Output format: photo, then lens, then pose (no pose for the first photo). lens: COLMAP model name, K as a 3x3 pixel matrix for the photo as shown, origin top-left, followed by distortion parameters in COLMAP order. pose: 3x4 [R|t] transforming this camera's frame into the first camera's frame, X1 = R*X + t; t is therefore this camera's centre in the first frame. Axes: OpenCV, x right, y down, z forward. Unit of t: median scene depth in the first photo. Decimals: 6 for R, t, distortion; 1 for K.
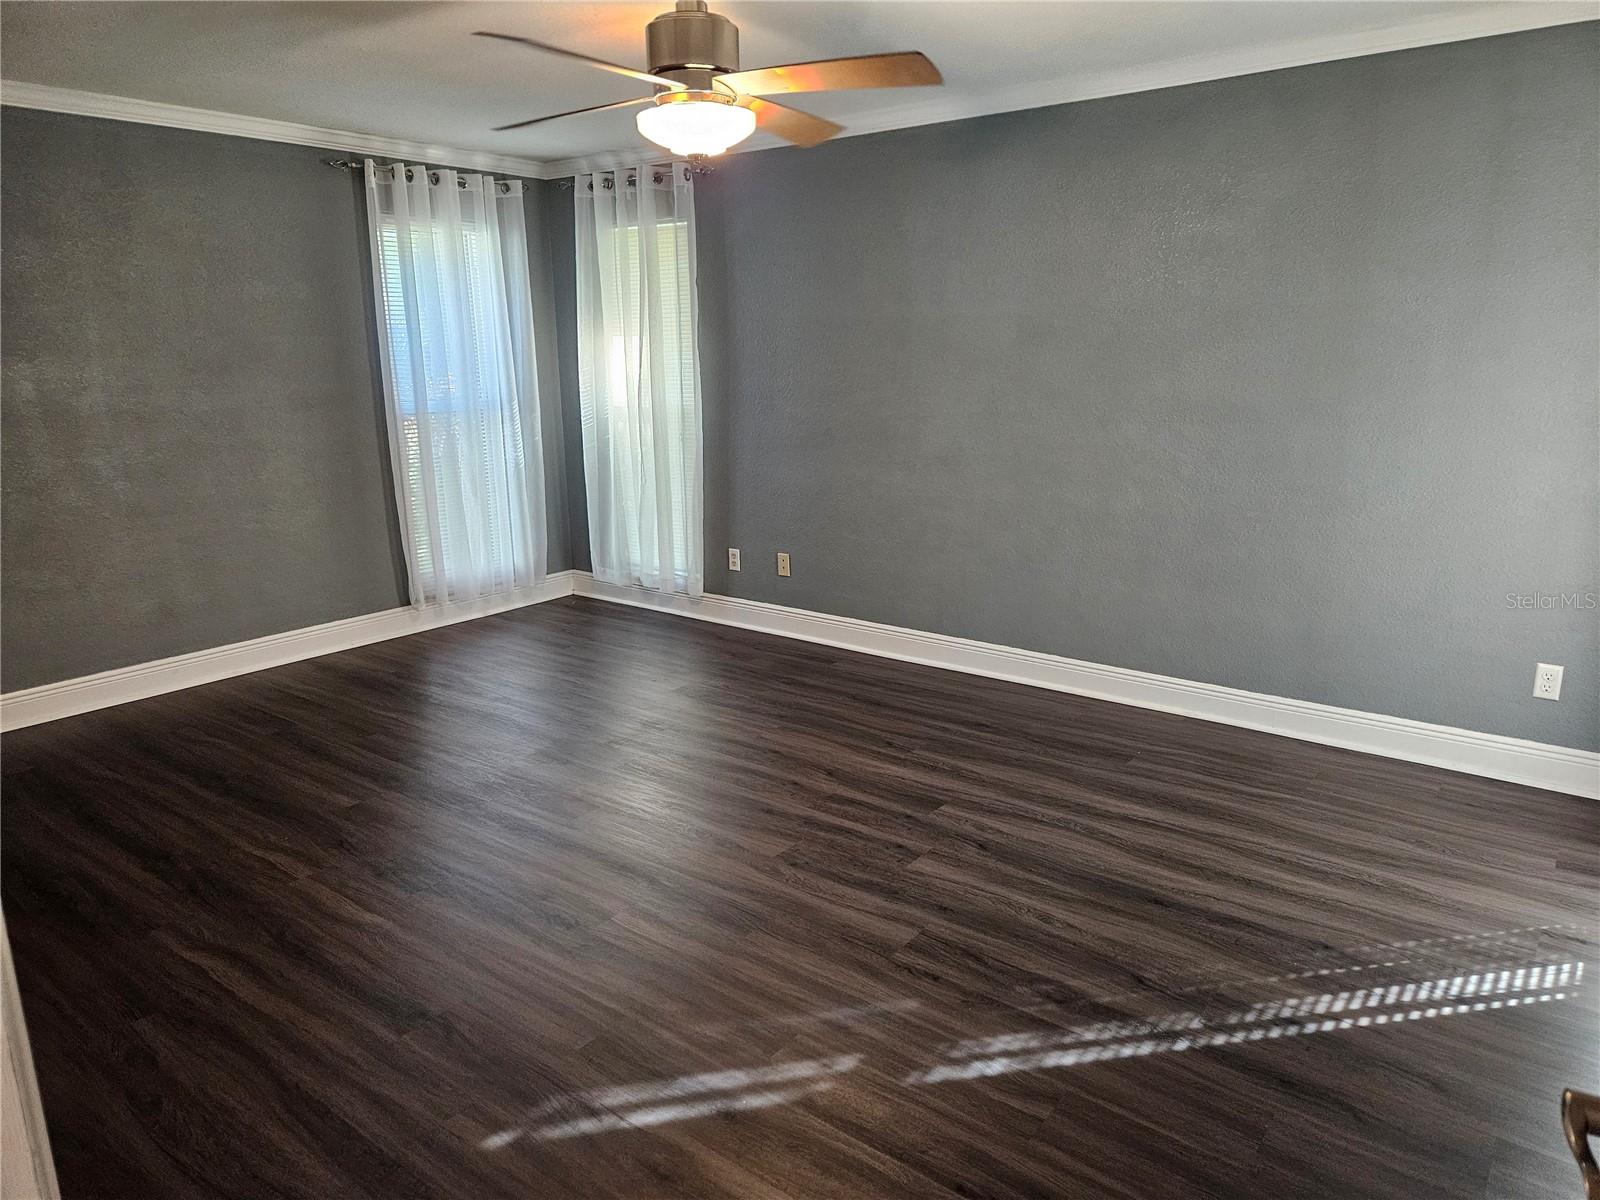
lens RADIAL K [[1066.1, 0, 804.3], [0, 1066.1, 605.6], [0, 0, 1]] dist [0.067727, -0.049013]
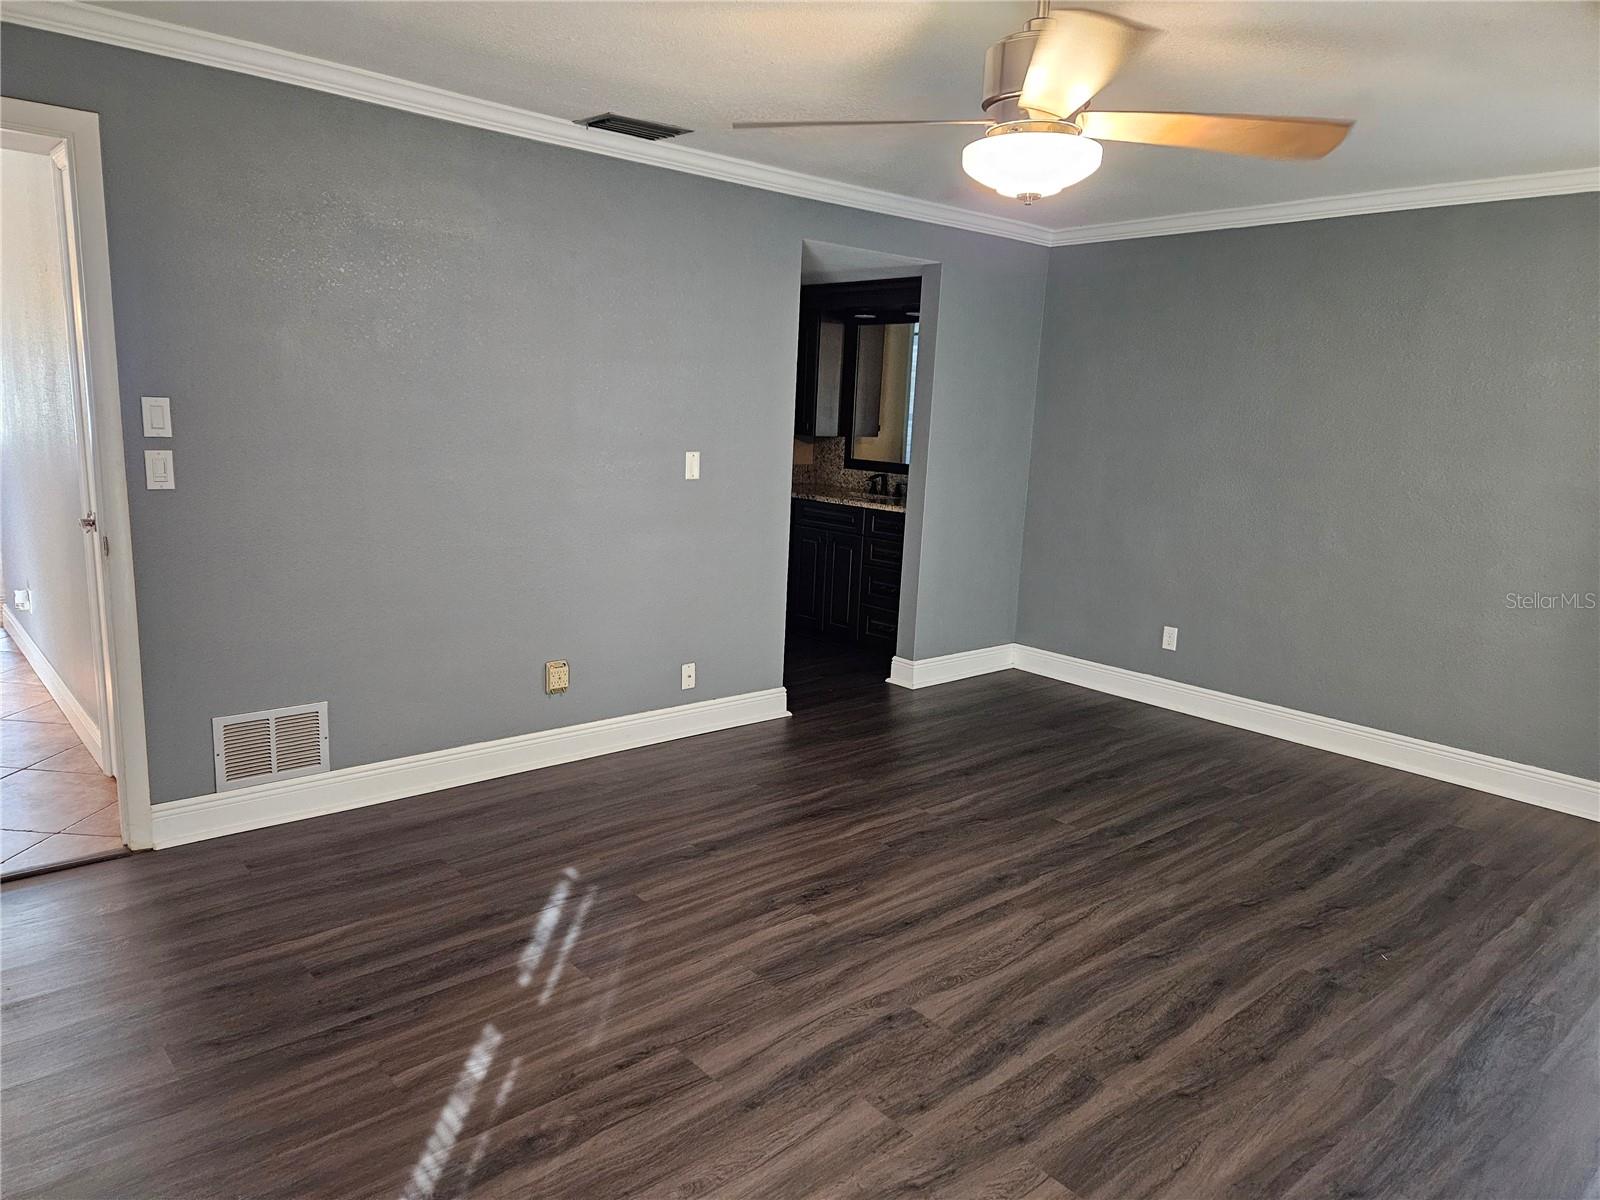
lens RADIAL K [[1066.1, 0, 788.9], [0, 1066.1, 598.8], [0, 0, 1]] dist [0.067727, -0.049013]
pose [[-0.205054, 0.179921, -0.962072, 0.806464], [-0.271255, 0.934008, 0.232487, -0.256549], [0.940412, 0.308639, -0.142717, 0.996127]]
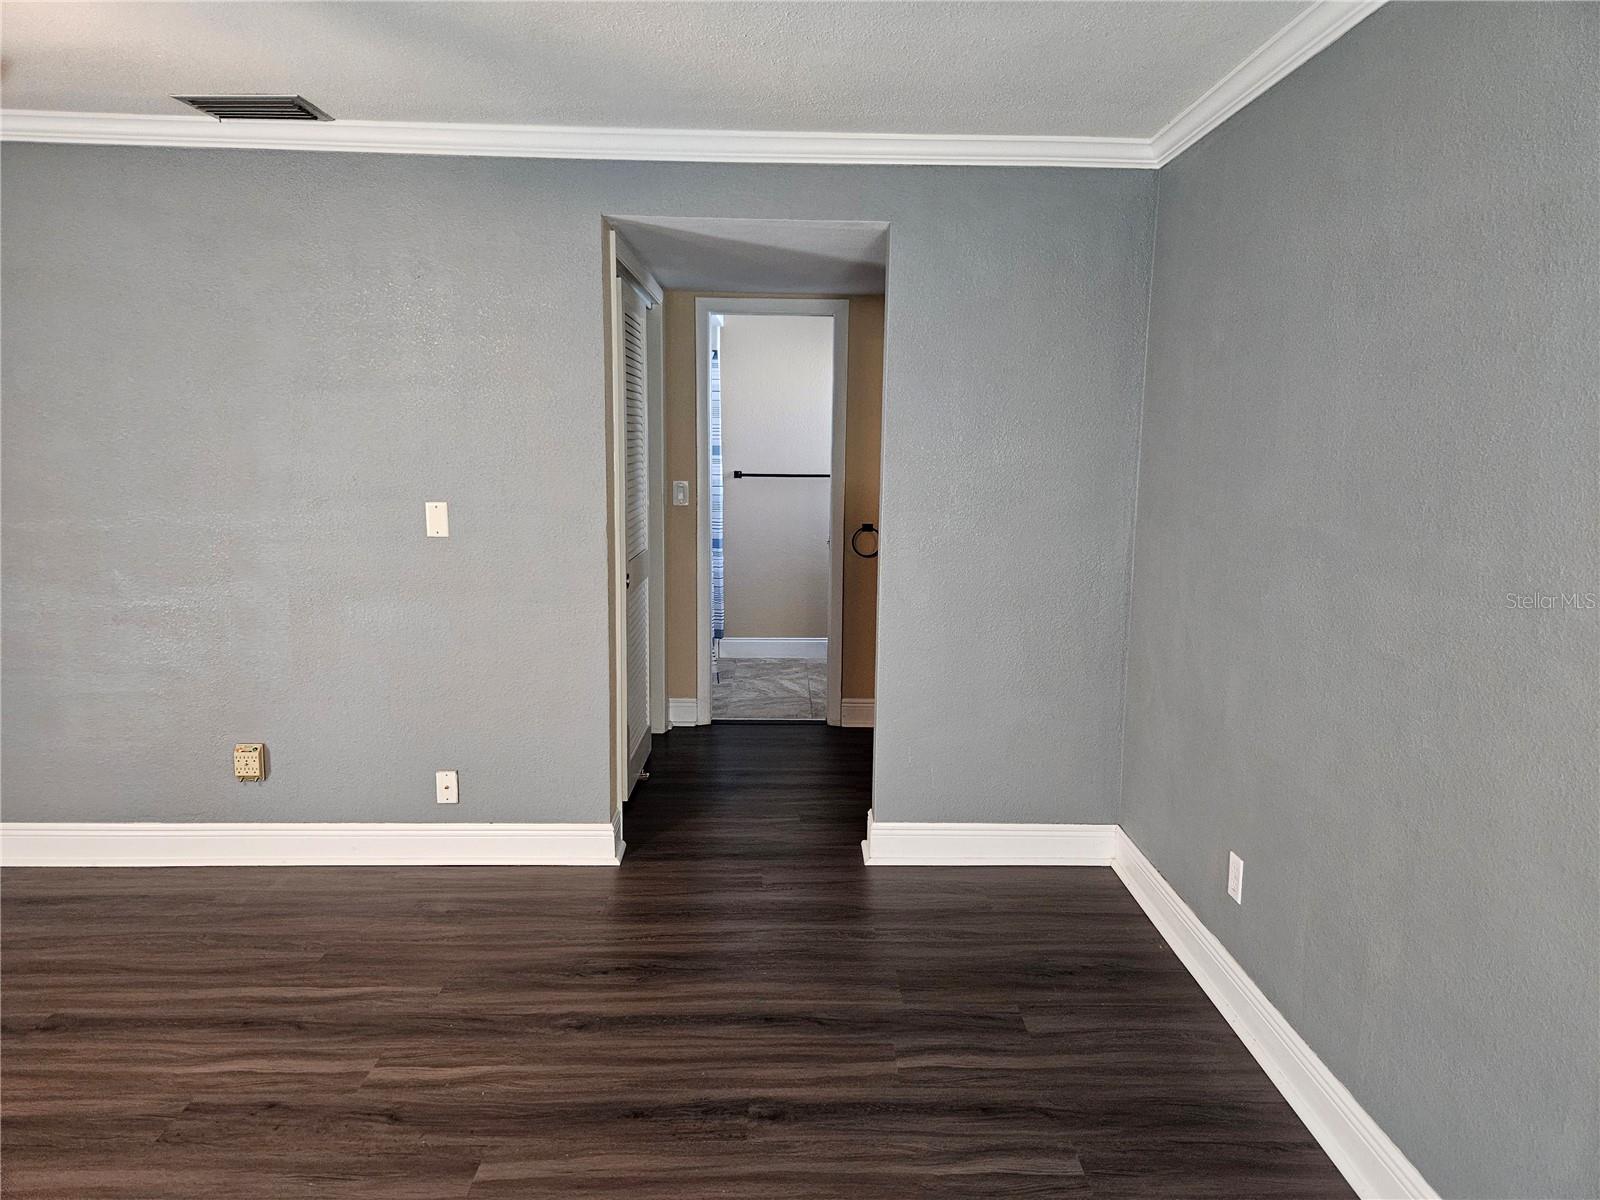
lens RADIAL K [[1066.1, 0, 806.7], [0, 1066.1, 588.2], [0, 0, 1]] dist [0.067727, -0.049013]
pose [[-0.782543, 0.083677, -0.616947, -0.254551], [-0.154386, 0.933898, 0.322489, -0.424823], [0.603151, 0.347610, -0.717897, 1.740795]]
